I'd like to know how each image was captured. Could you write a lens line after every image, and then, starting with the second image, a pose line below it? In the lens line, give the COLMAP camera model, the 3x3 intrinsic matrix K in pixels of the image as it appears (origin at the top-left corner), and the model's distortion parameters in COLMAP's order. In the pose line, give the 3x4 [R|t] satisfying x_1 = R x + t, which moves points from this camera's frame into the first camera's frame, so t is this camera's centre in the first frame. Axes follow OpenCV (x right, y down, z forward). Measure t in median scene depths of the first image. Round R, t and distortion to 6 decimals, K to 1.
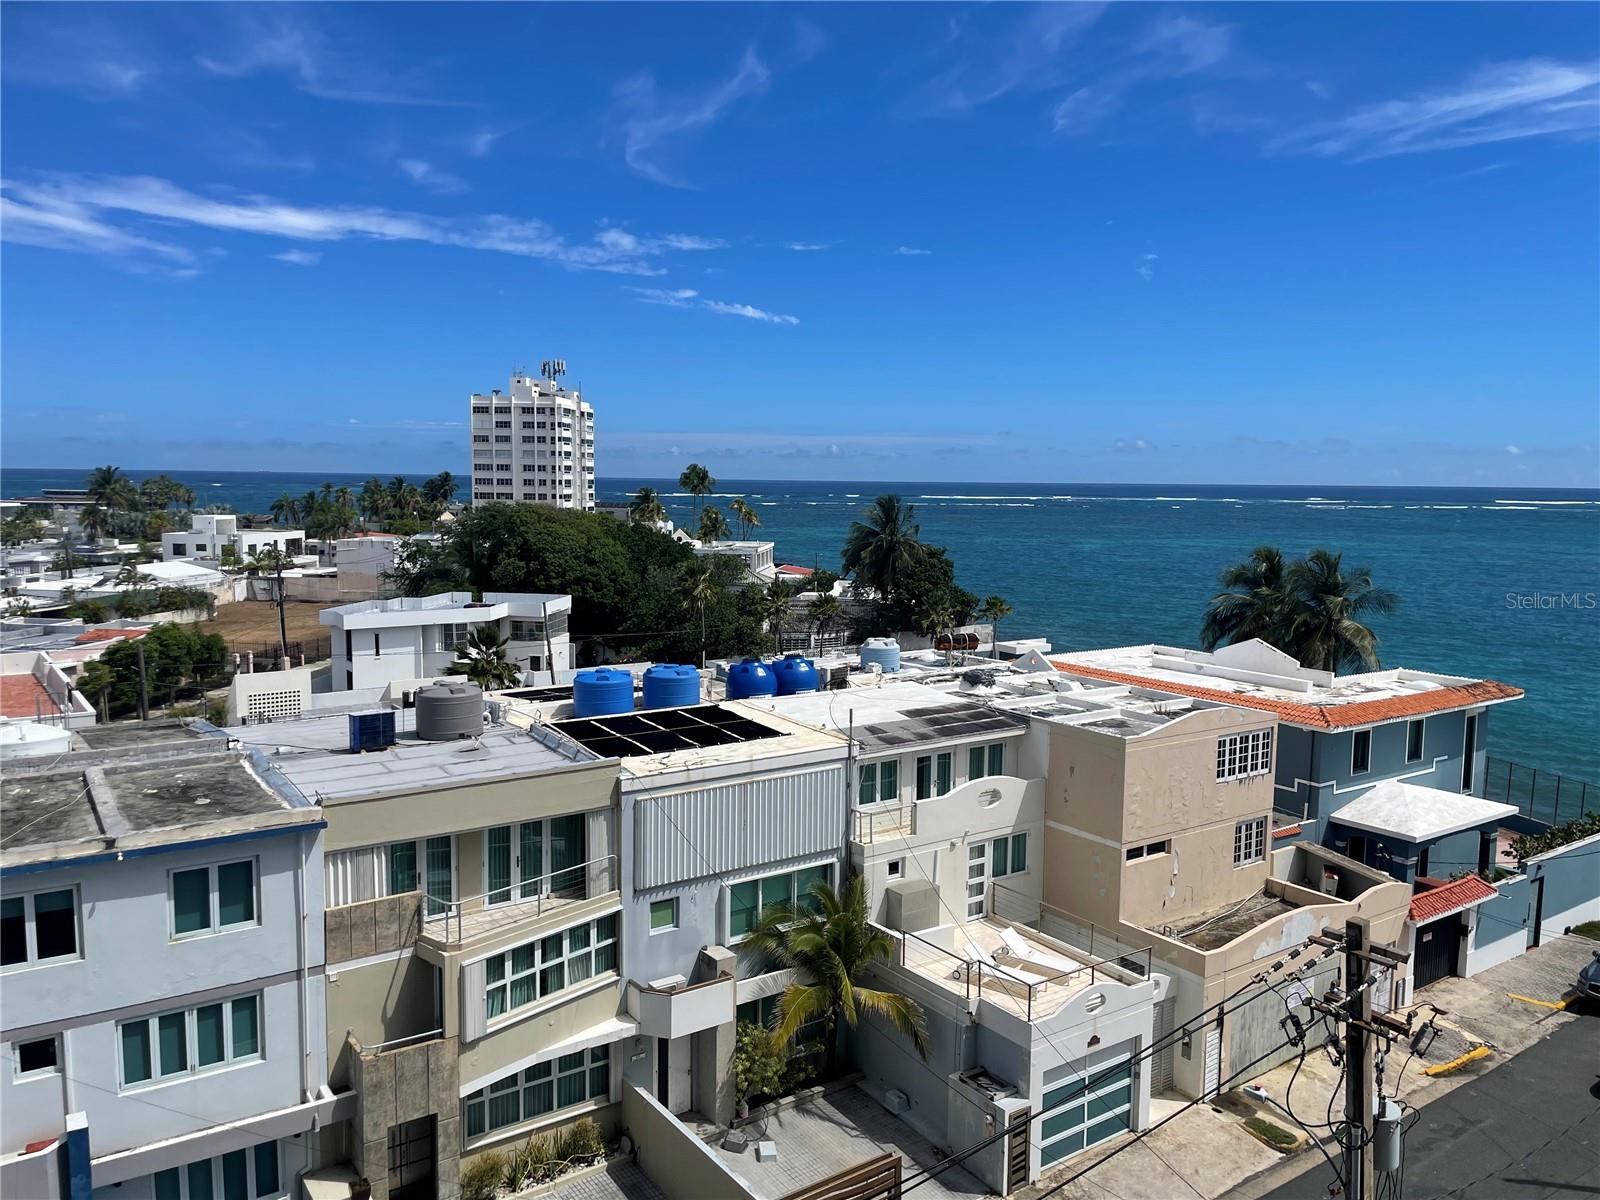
lens RADIAL K [[1215.0, 0, 811.6], [0, 1215.0, 599.9], [0, 0, 1]] dist [0.089089, -0.108939]
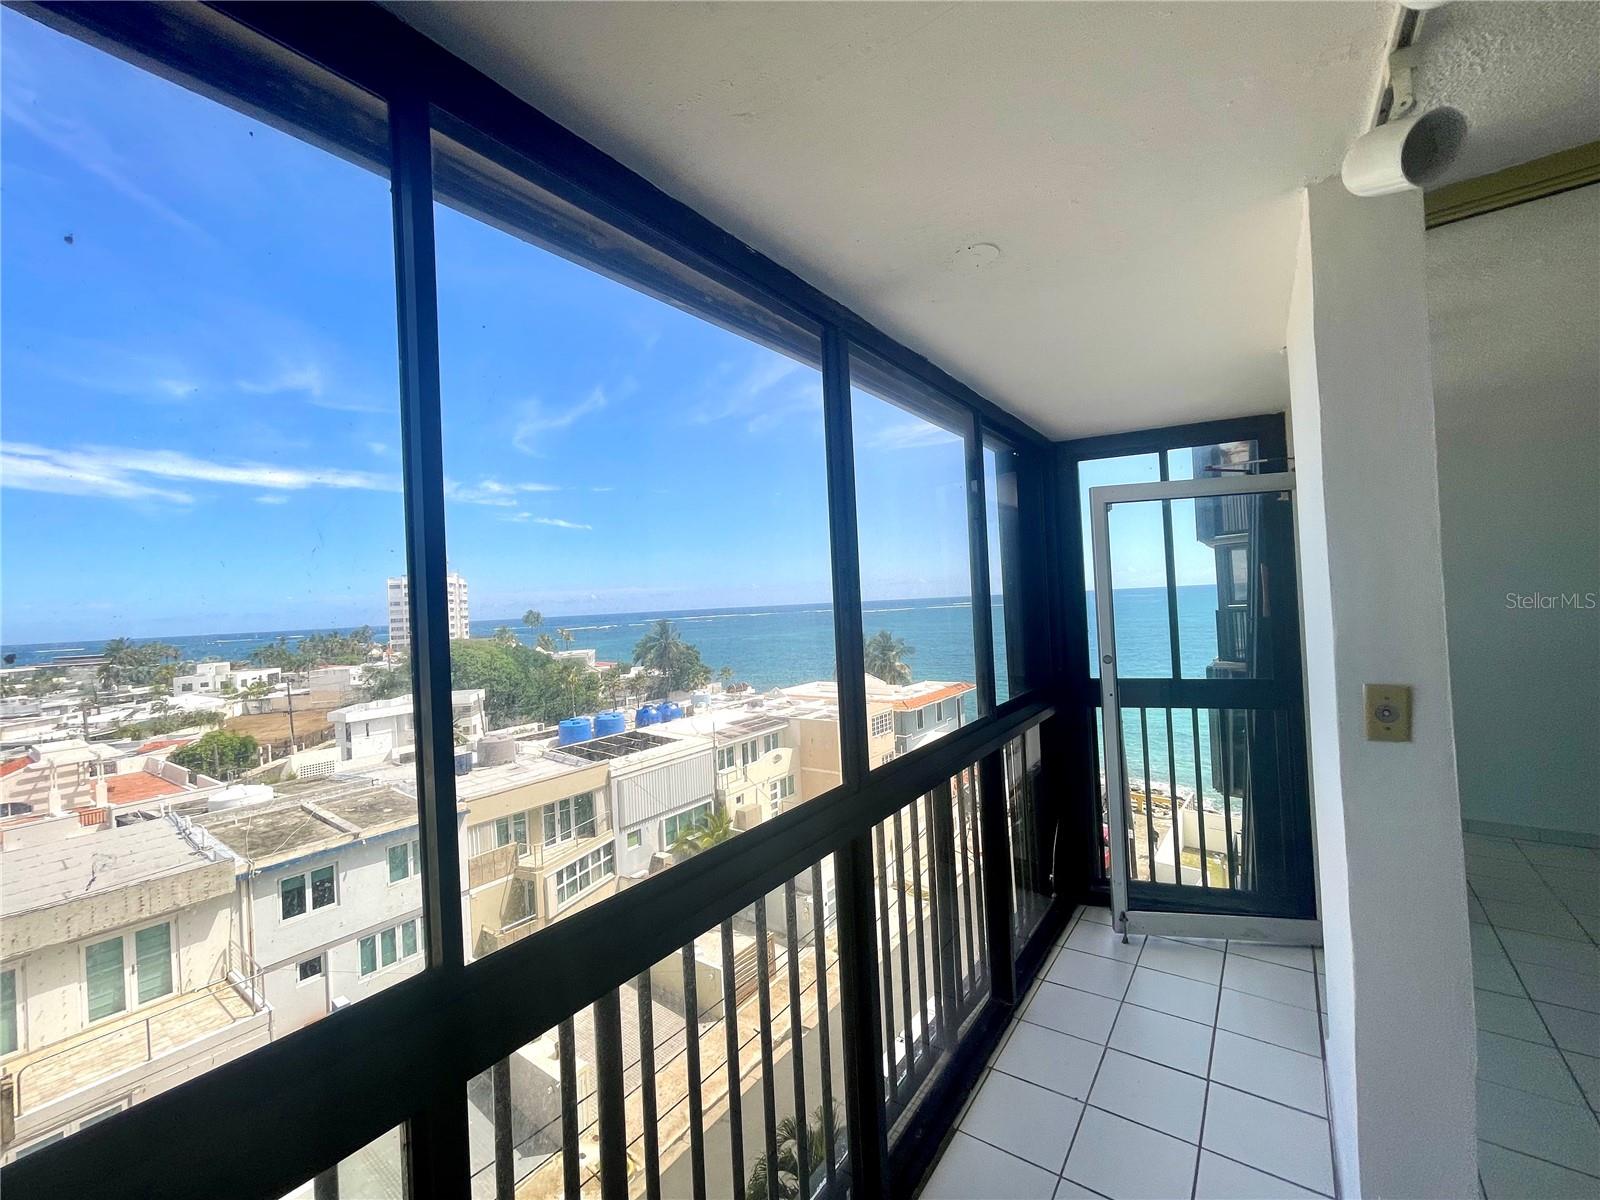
lens RADIAL K [[652.3, 0, 807.4], [0, 652.3, 648.5], [0, 0, 1]] dist [0.000523, 0.000964]
pose [[0.946639, -0.082695, 0.311506, -0.099378], [0.094176, 0.995313, -0.021967, 0.004969], [-0.308230, 0.050131, 0.949990, -0.044517]]
